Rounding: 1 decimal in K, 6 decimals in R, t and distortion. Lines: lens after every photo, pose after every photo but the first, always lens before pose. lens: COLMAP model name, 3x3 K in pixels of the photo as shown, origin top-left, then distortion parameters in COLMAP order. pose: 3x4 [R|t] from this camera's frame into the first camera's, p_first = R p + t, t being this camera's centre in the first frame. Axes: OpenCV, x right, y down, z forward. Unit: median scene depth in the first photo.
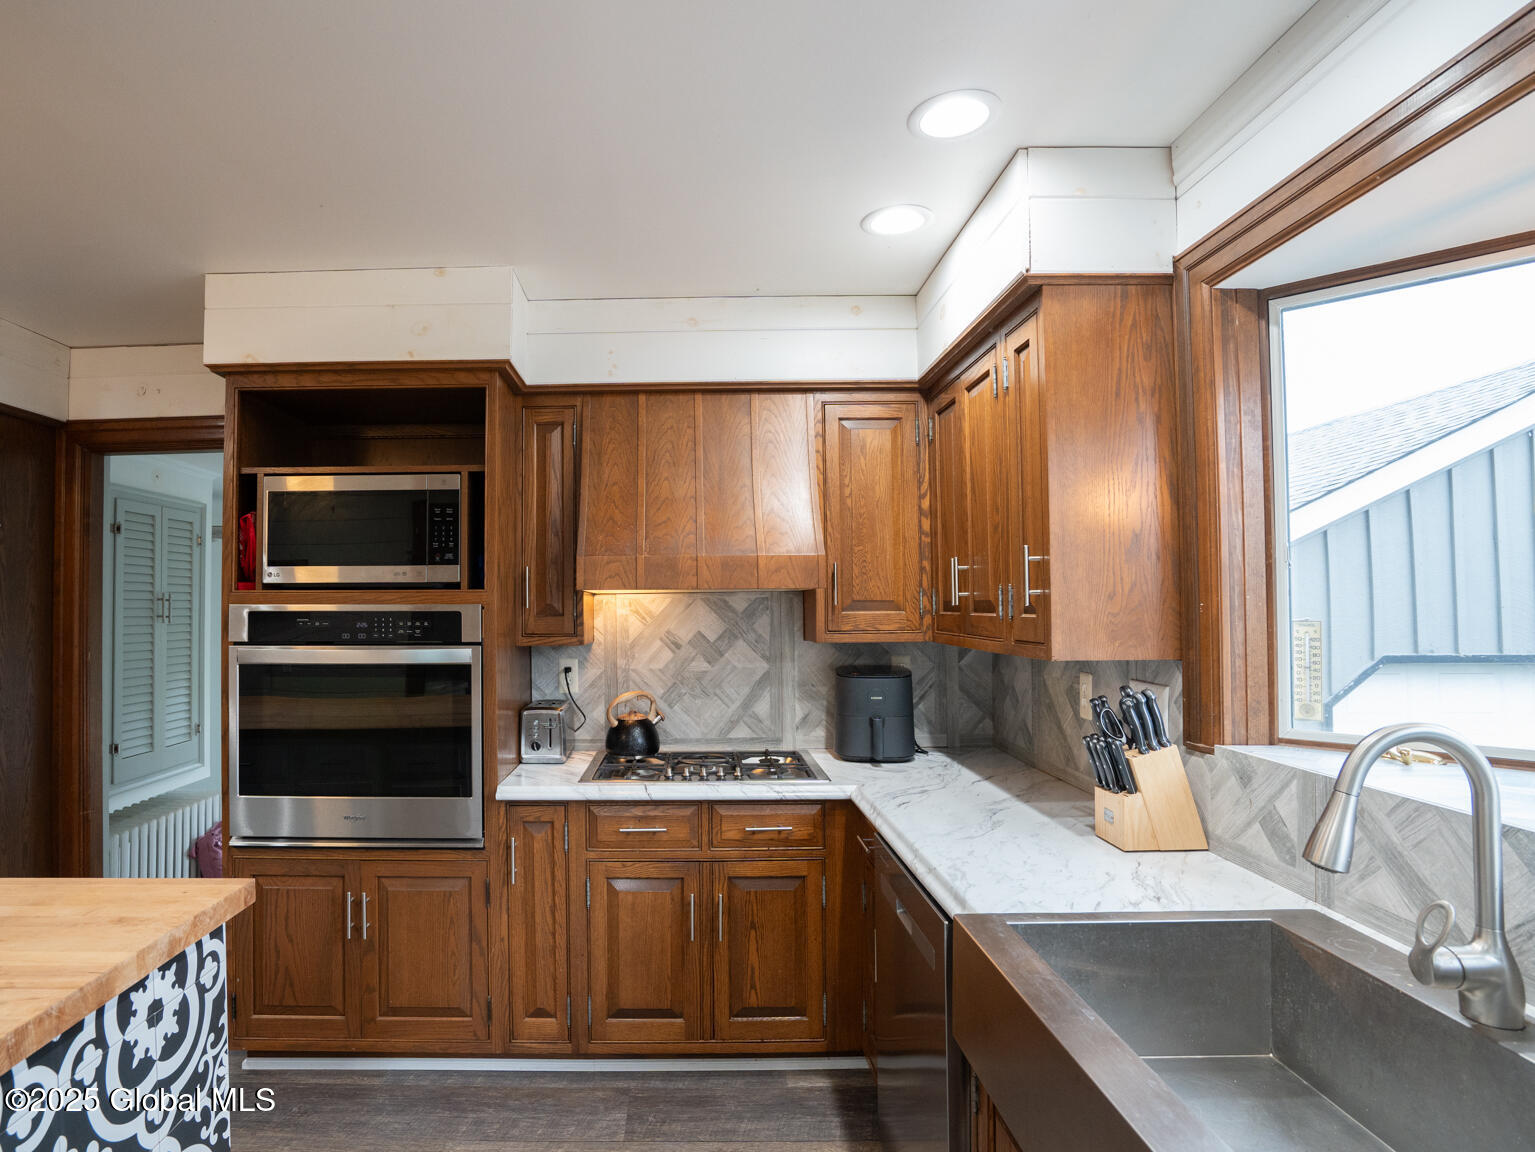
lens RADIAL K [[829.3, 0, 774.1], [0, 829.3, 576.5], [0, 0, 1]] dist [-0.050976, 0.030462]
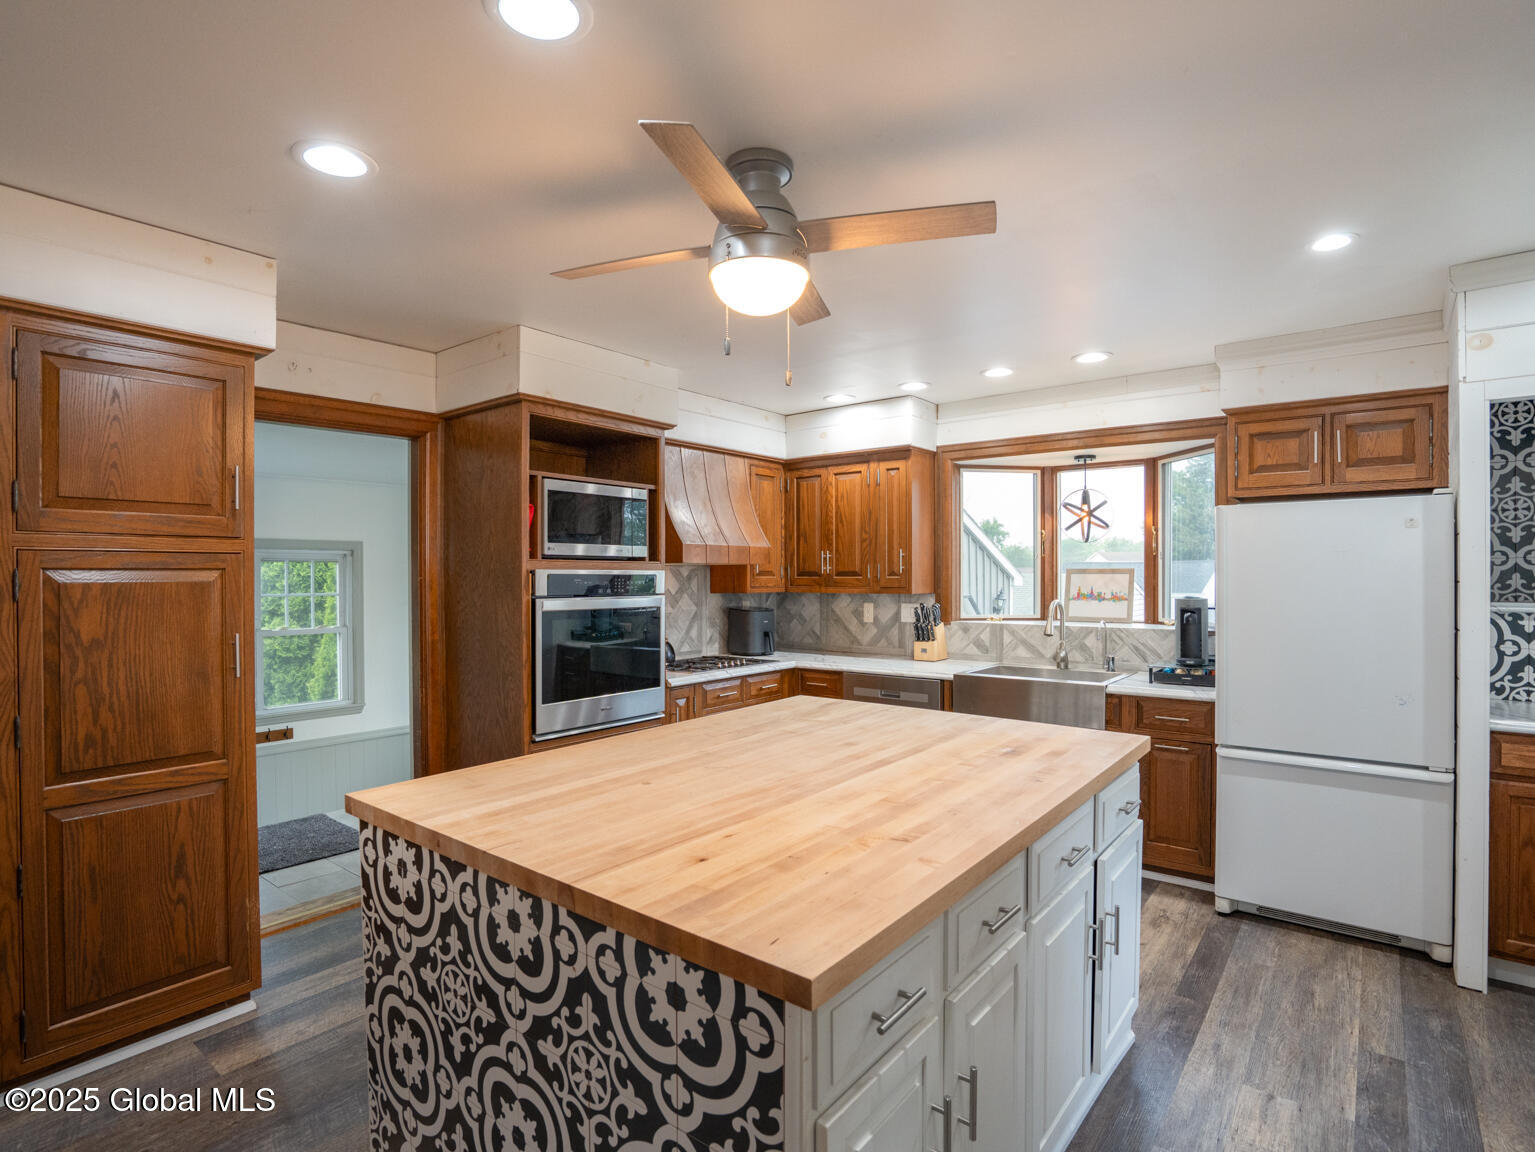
lens RADIAL K [[770.0, 0, 763.0], [0, 770.0, 575.1], [0, 0, 1]] dist [-0.000979, -0.054551]
pose [[0.625836, 0.005412, 0.779936, -1.424122], [-0.026432, 0.999549, 0.014274, 0.015019], [-0.779507, -0.029548, 0.625696, -0.127478]]
